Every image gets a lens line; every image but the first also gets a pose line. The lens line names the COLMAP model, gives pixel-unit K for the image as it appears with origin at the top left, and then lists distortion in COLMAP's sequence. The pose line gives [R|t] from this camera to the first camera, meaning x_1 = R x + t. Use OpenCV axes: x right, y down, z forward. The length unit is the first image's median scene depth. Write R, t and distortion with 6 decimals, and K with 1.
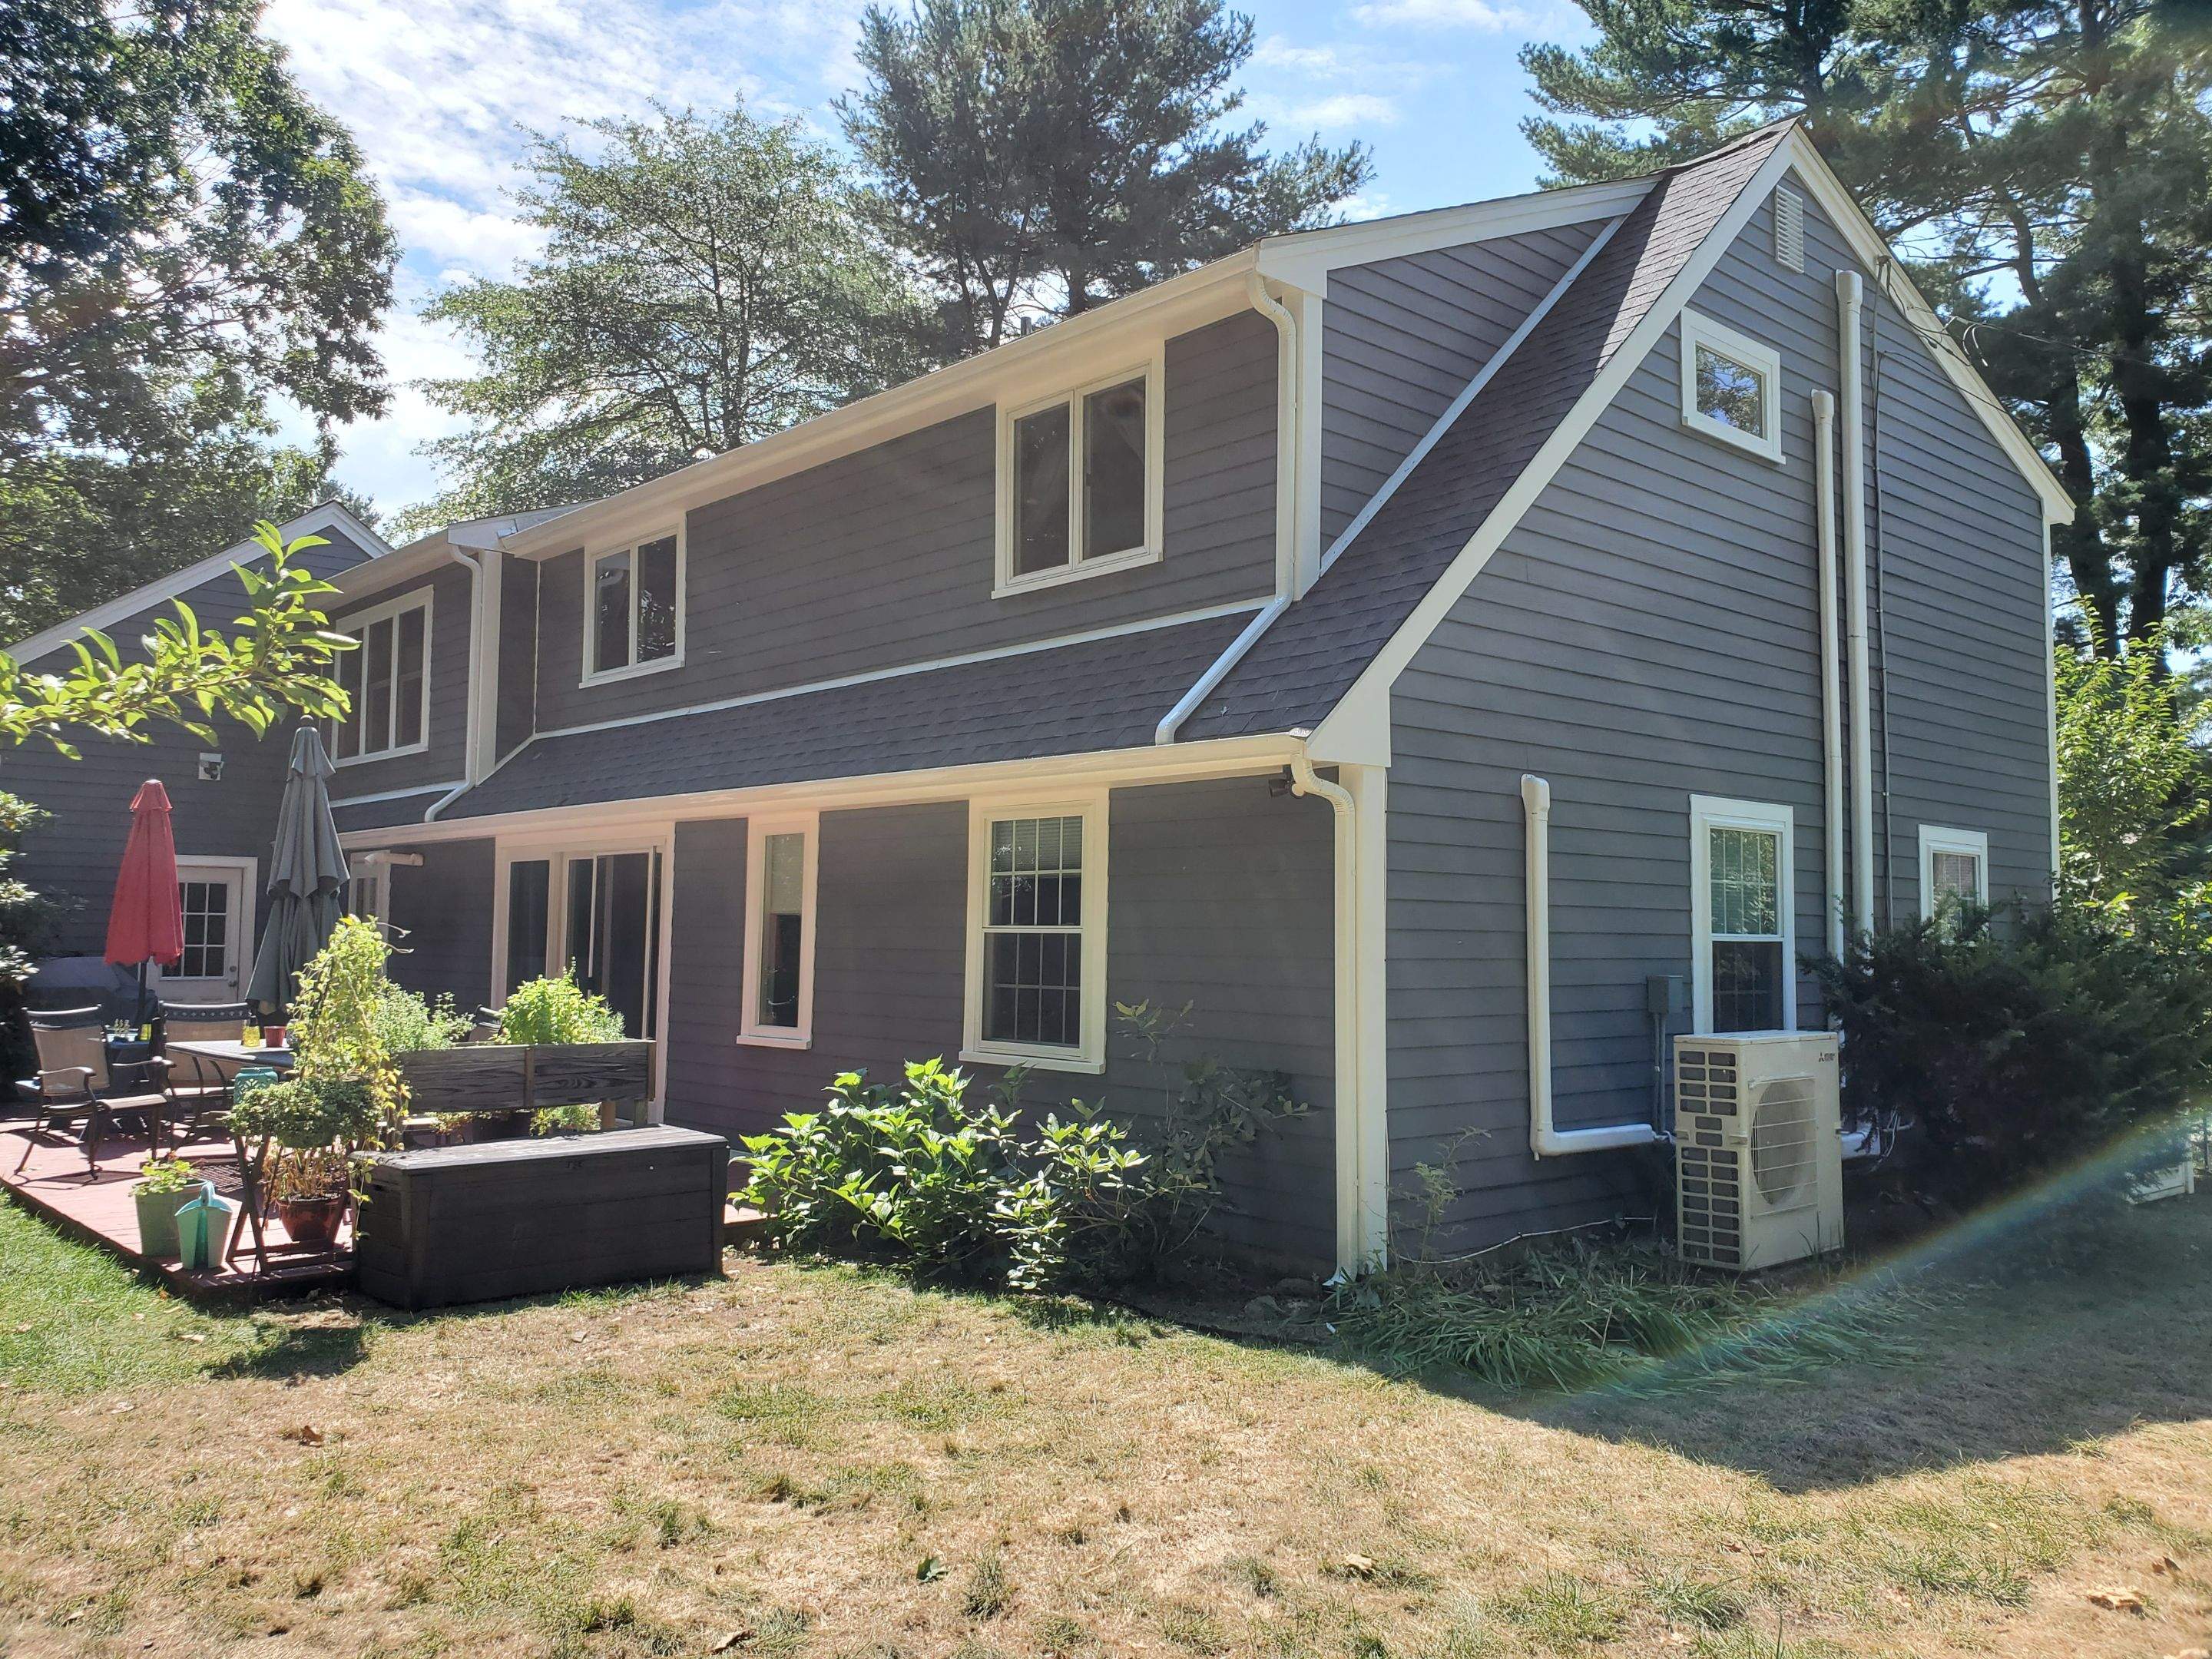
lens RADIAL K [[1682.9, 0, 1106.0], [0, 1682.9, 829.5], [0, 0, 1]] dist [-0.002574, -0.000645]
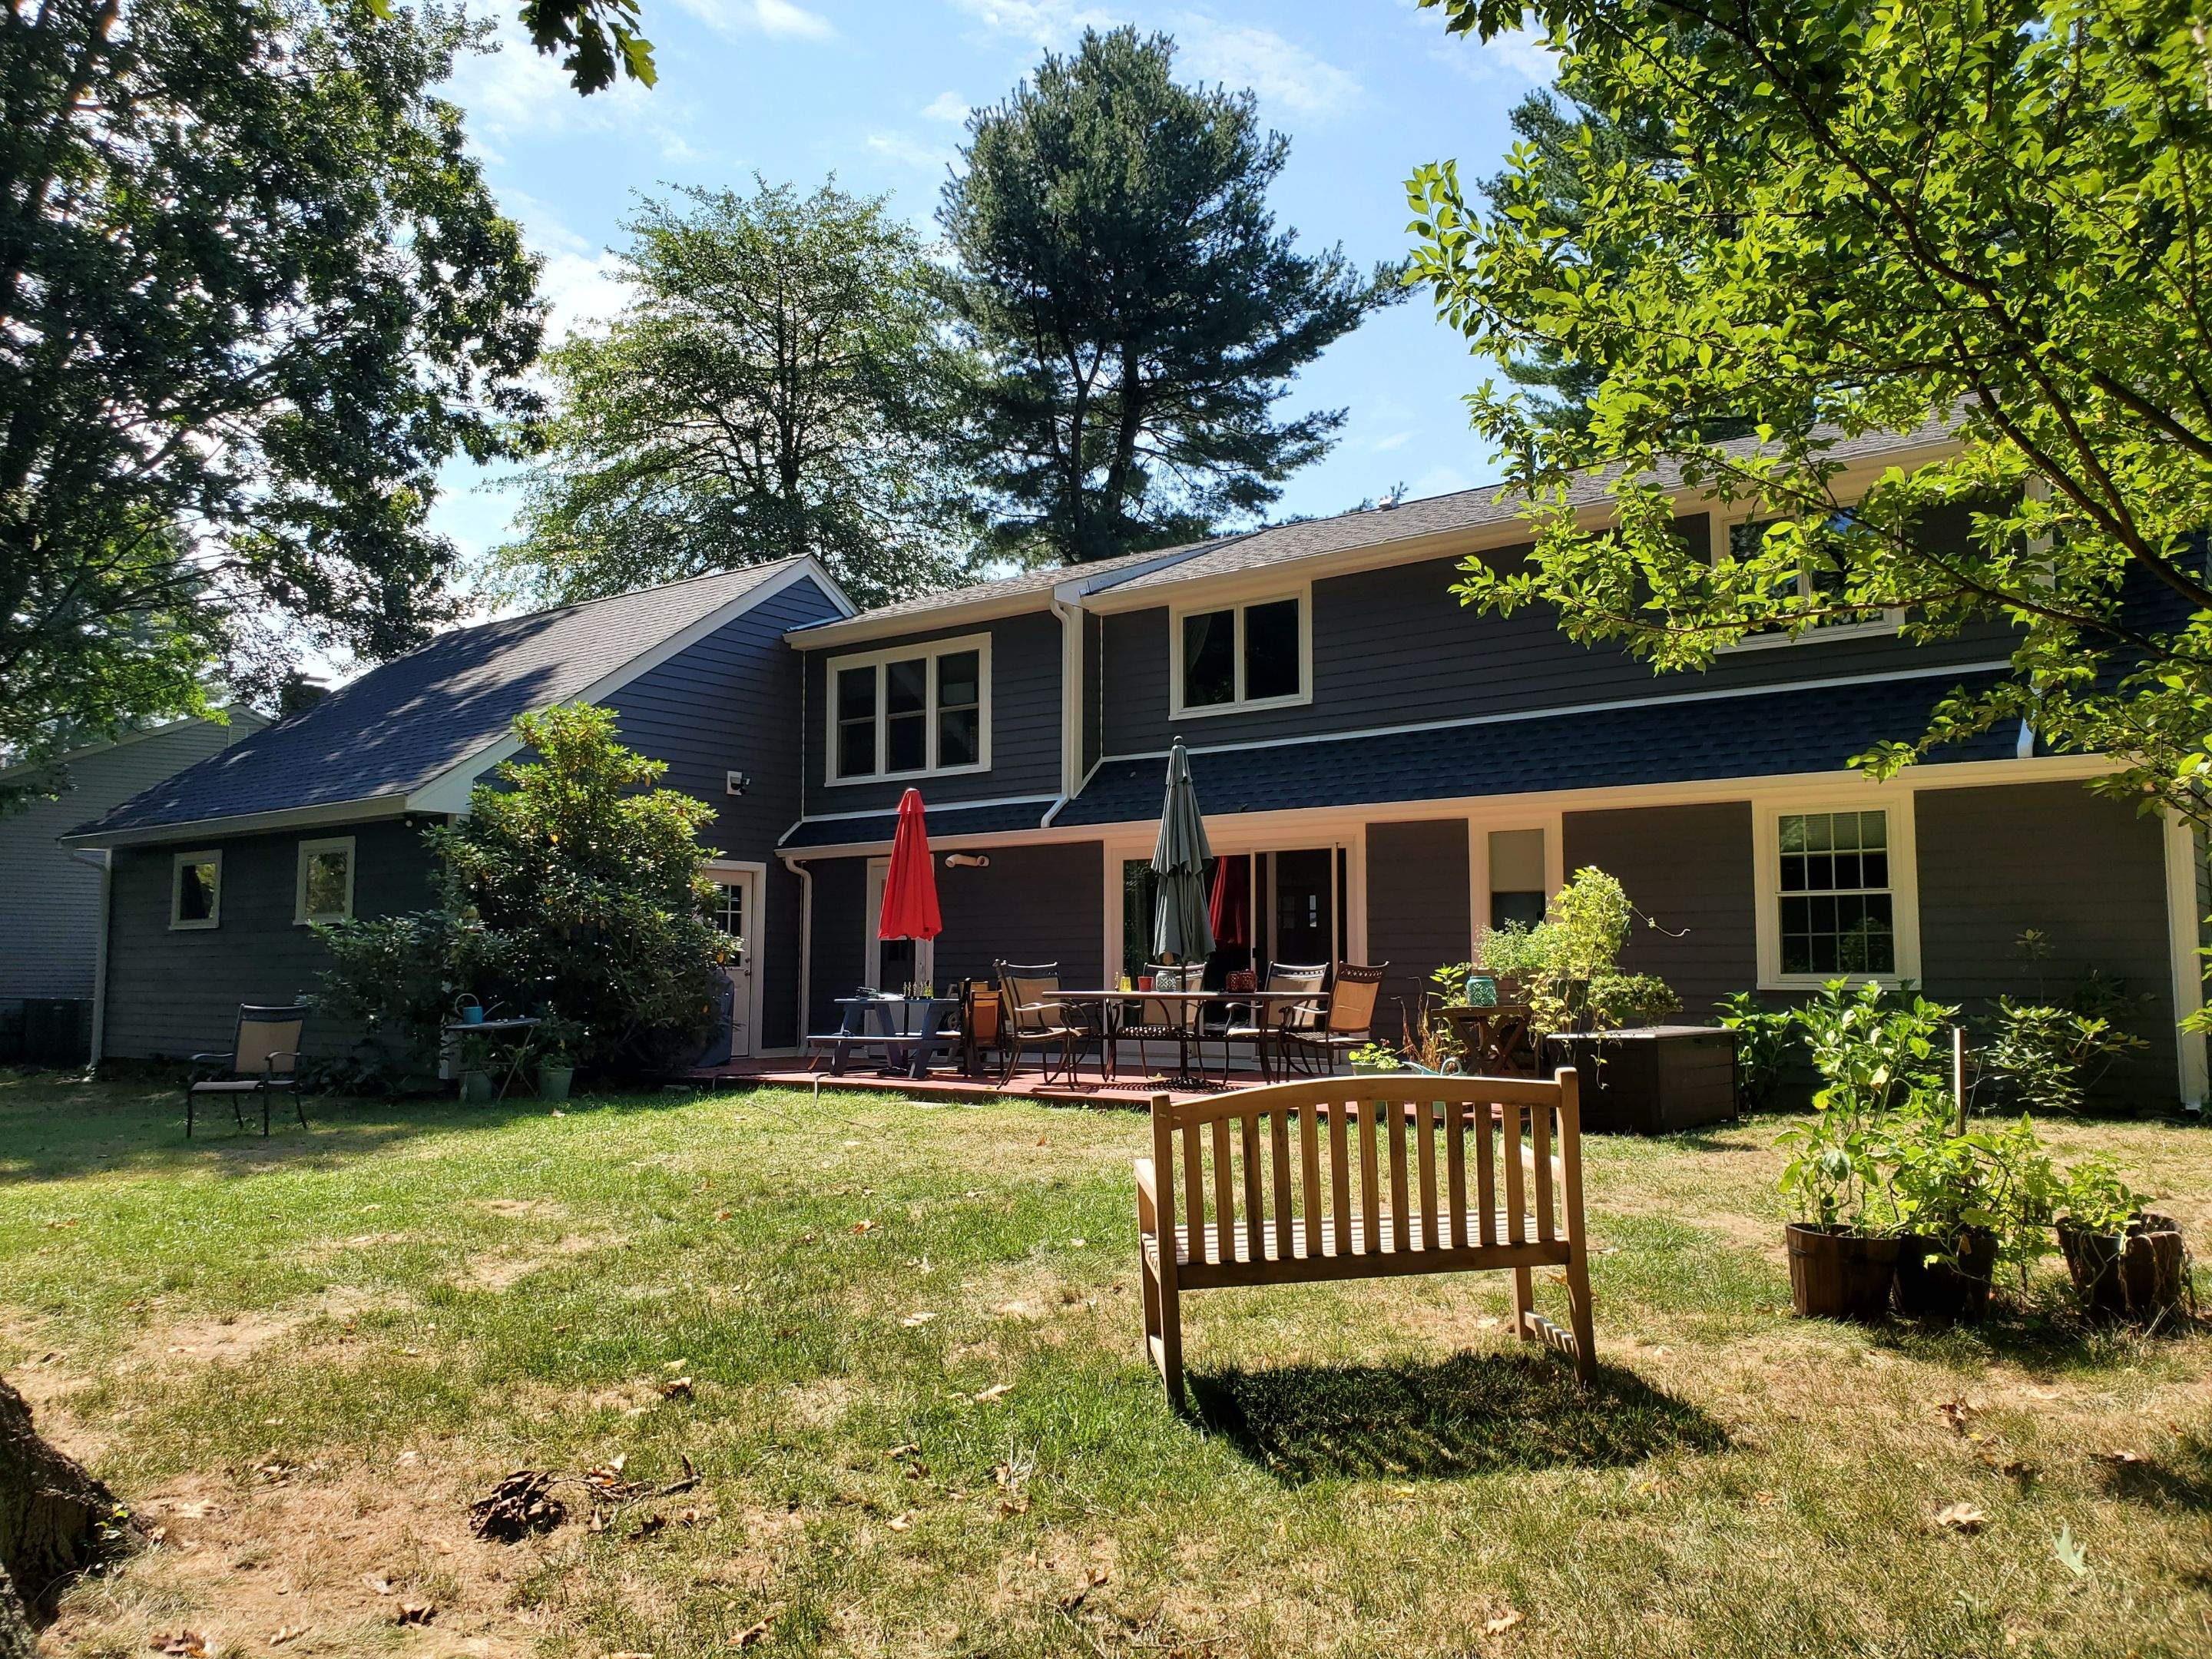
lens RADIAL K [[1682.9, 0, 1106.0], [0, 1682.9, 829.5], [0, 0, 1]] dist [-0.002574, -0.000645]
pose [[0.988682, 0.011153, 0.149608, -0.540157], [-0.006635, 0.999508, -0.030662, 0.033722], [-0.149876, 0.029322, 0.988270, -0.199392]]
